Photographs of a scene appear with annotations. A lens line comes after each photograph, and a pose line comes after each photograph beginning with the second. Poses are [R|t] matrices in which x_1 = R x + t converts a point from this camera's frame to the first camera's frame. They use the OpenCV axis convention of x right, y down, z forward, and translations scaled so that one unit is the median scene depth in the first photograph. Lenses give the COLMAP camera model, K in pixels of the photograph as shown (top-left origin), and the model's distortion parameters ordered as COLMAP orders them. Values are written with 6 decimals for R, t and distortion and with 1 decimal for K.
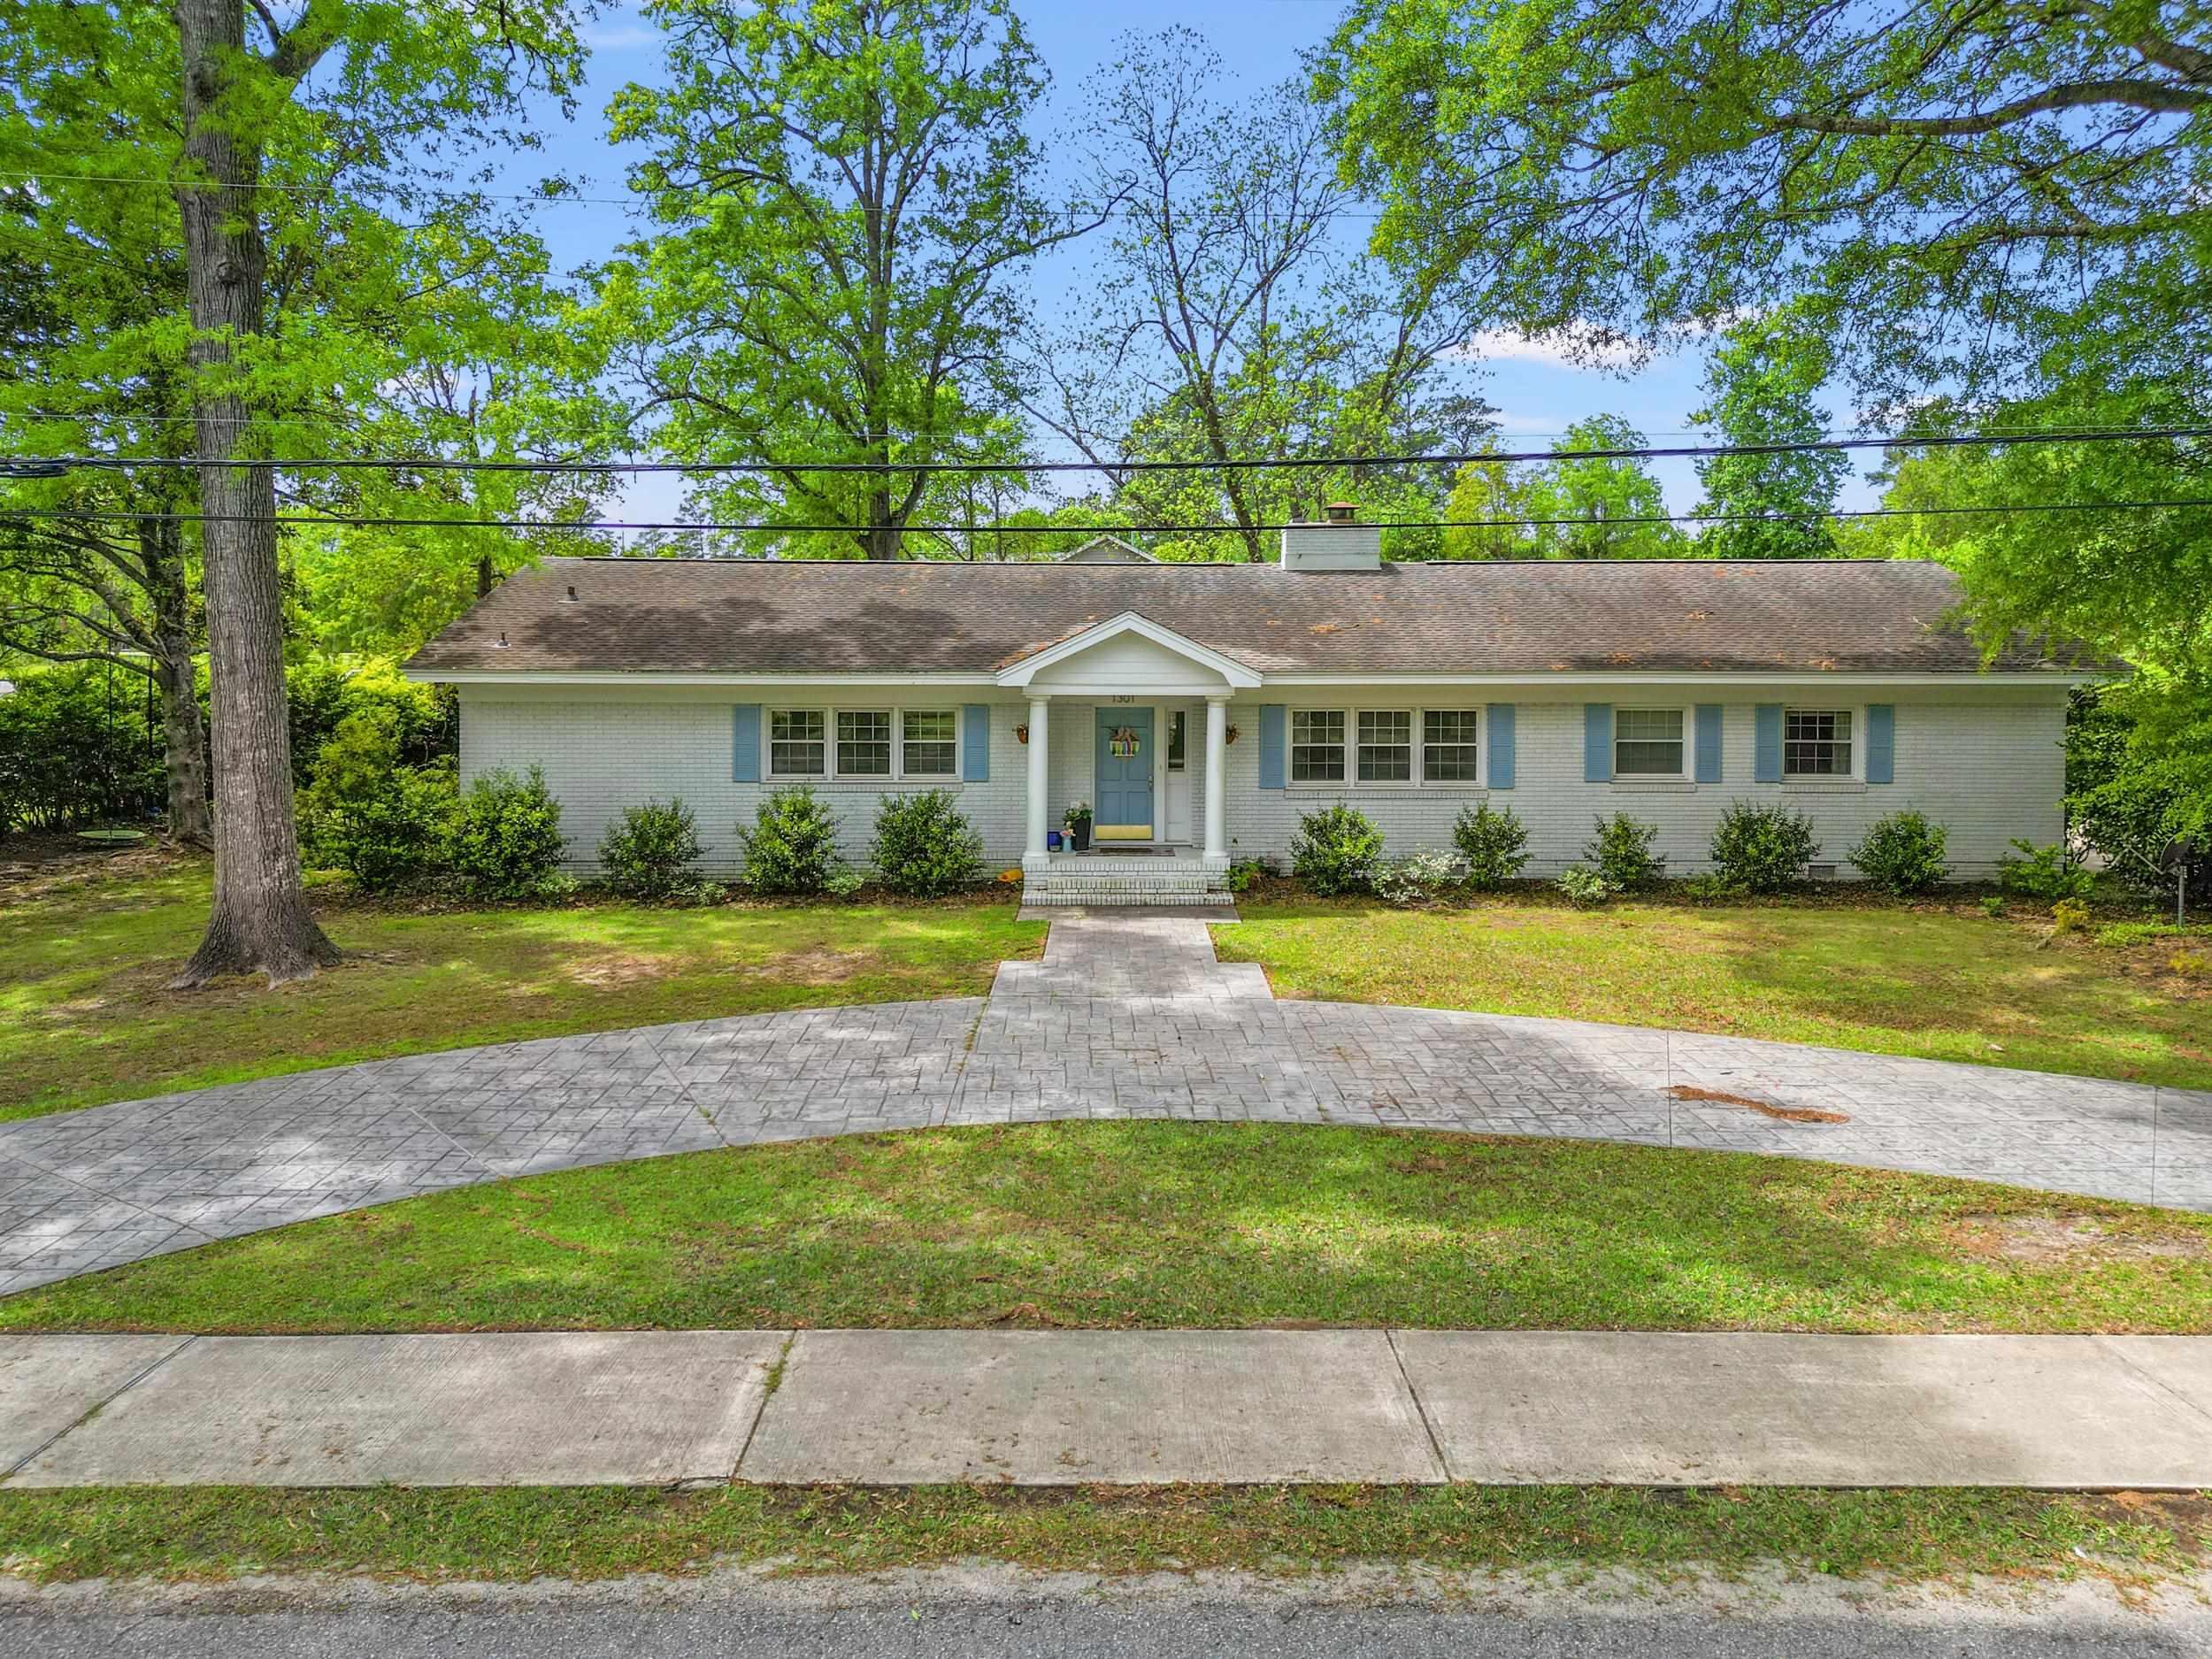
lens RADIAL K [[1555.4, 0, 1125.1], [0, 1555.4, 769.5], [0, 0, 1]] dist [0.043795, -0.025810]
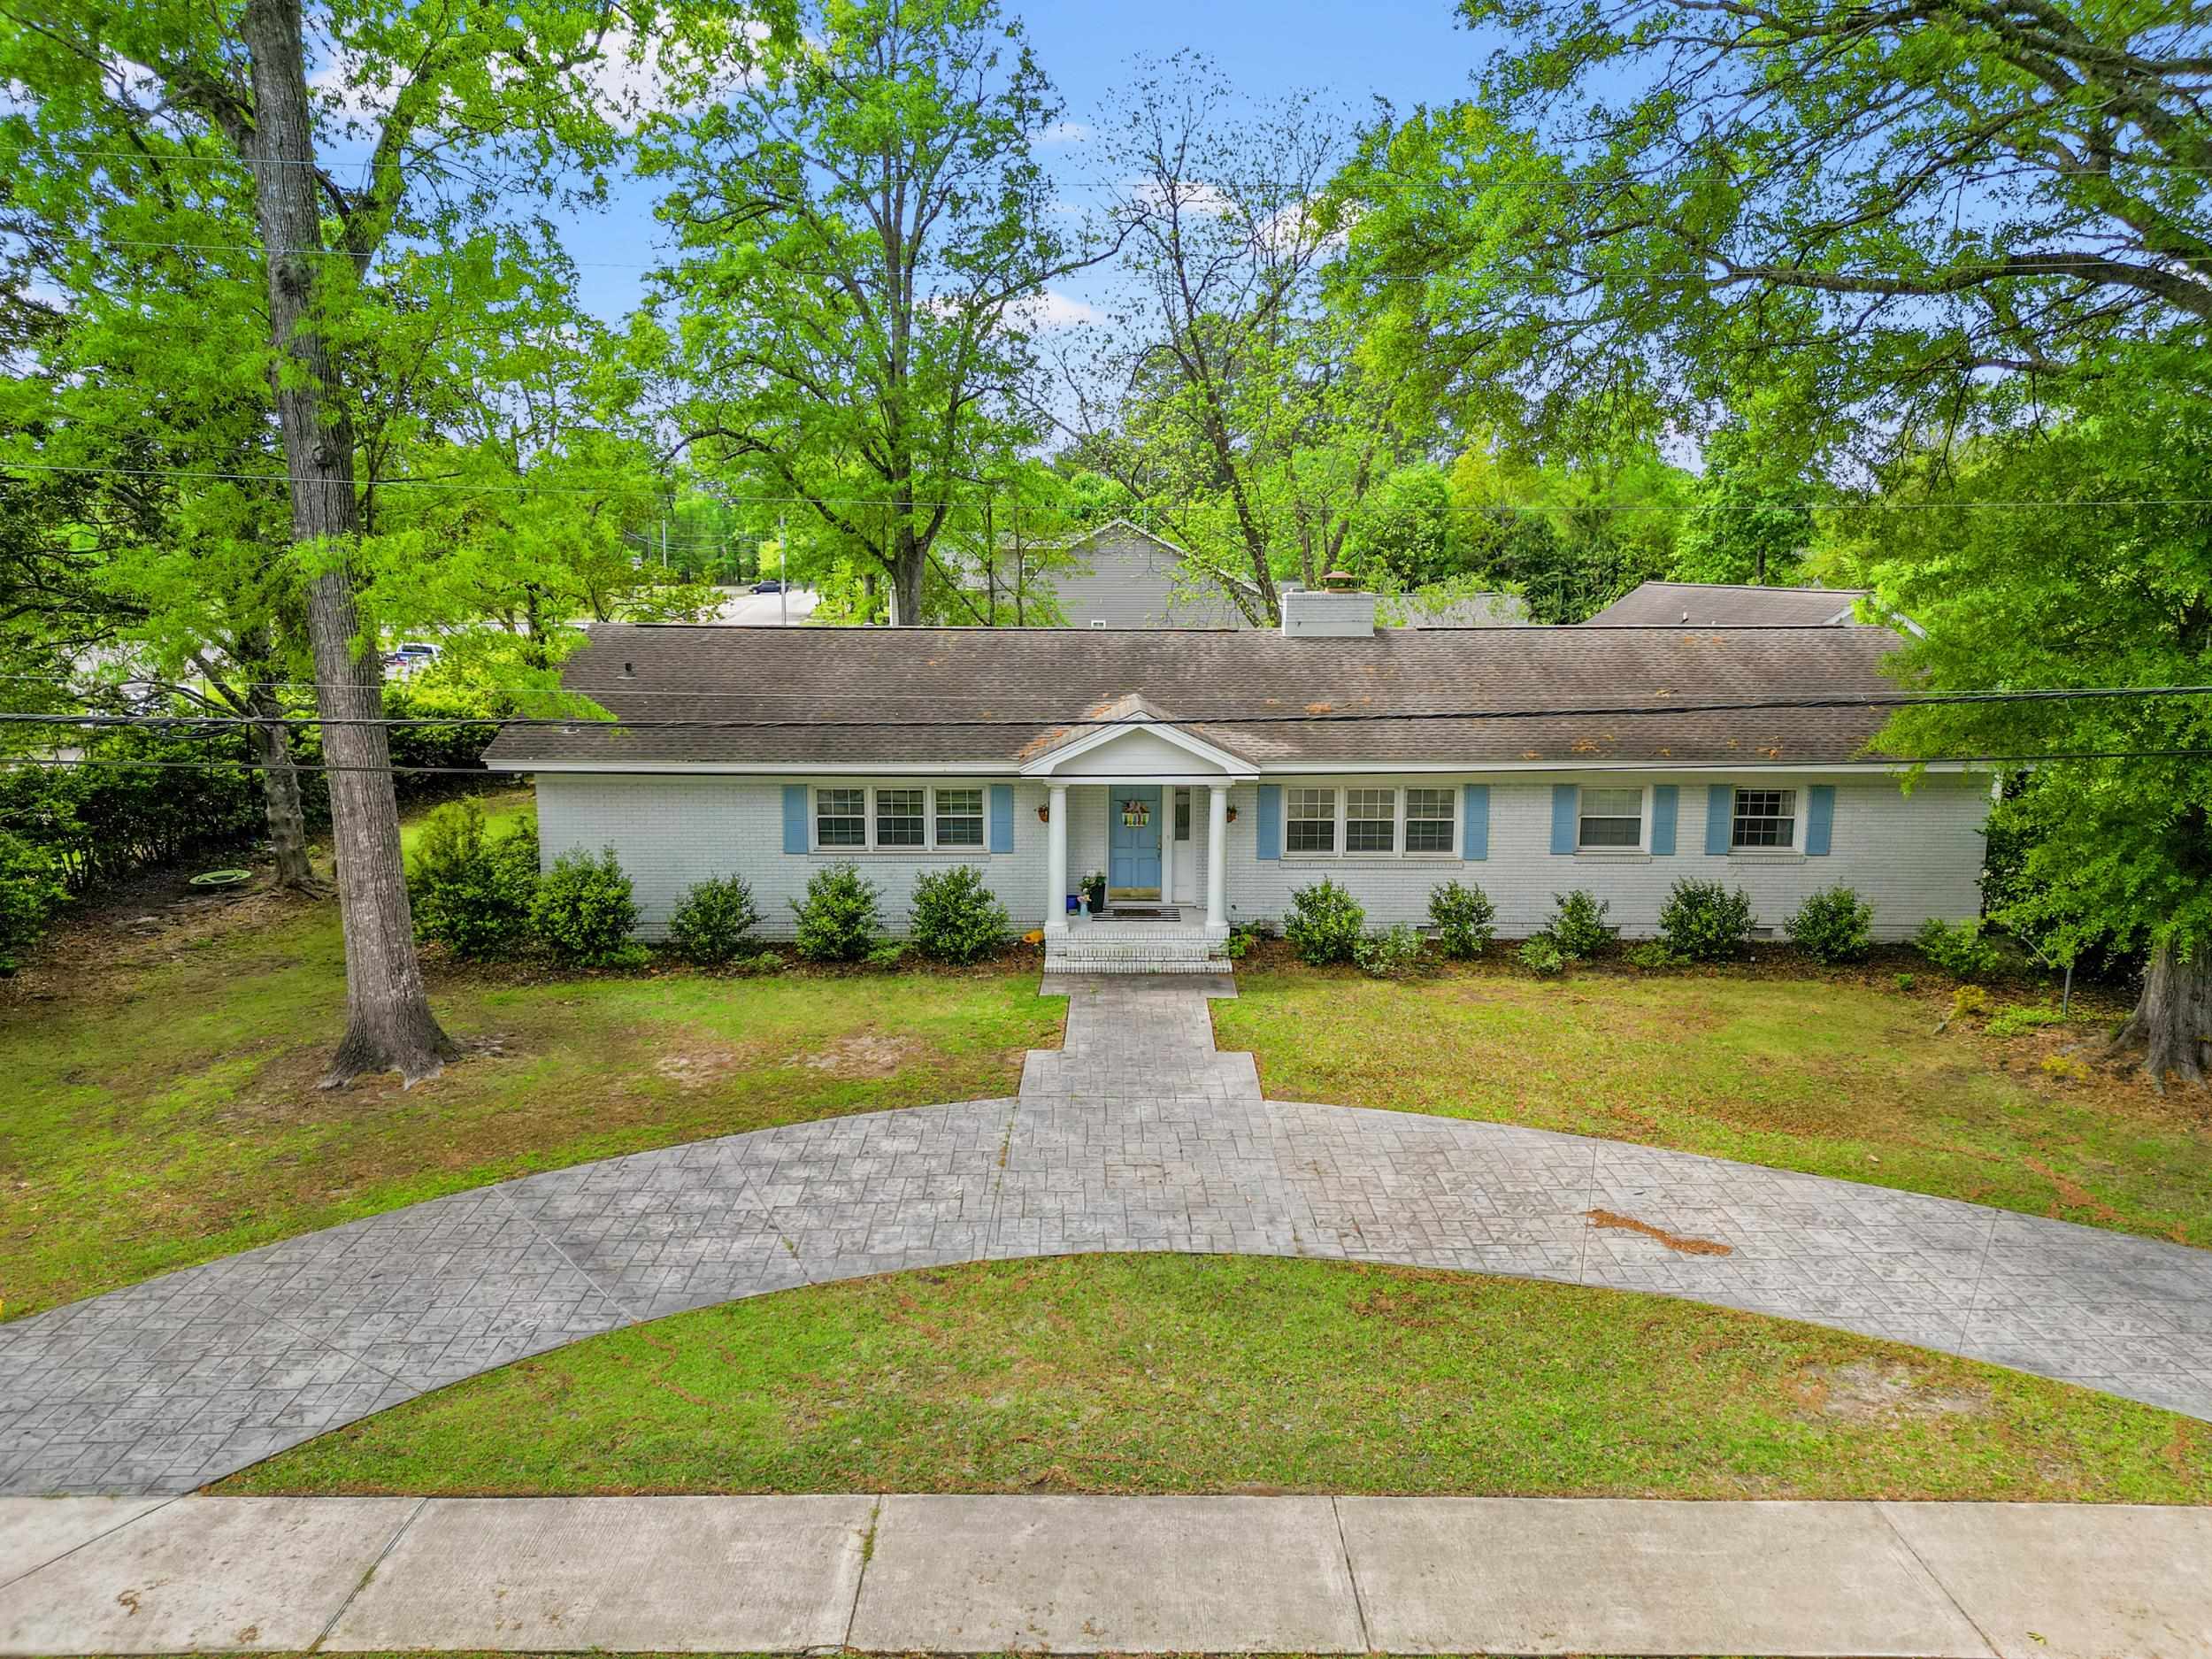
lens RADIAL K [[1555.4, 0, 1126.3], [0, 1555.4, 823.0], [0, 0, 1]] dist [0.043795, -0.025810]
pose [[0.999965, 0.000415, -0.008392, 0.002559], [0.000769, 0.990079, 0.140512, -0.178886], [0.008367, -0.140514, 0.990043, -0.101313]]
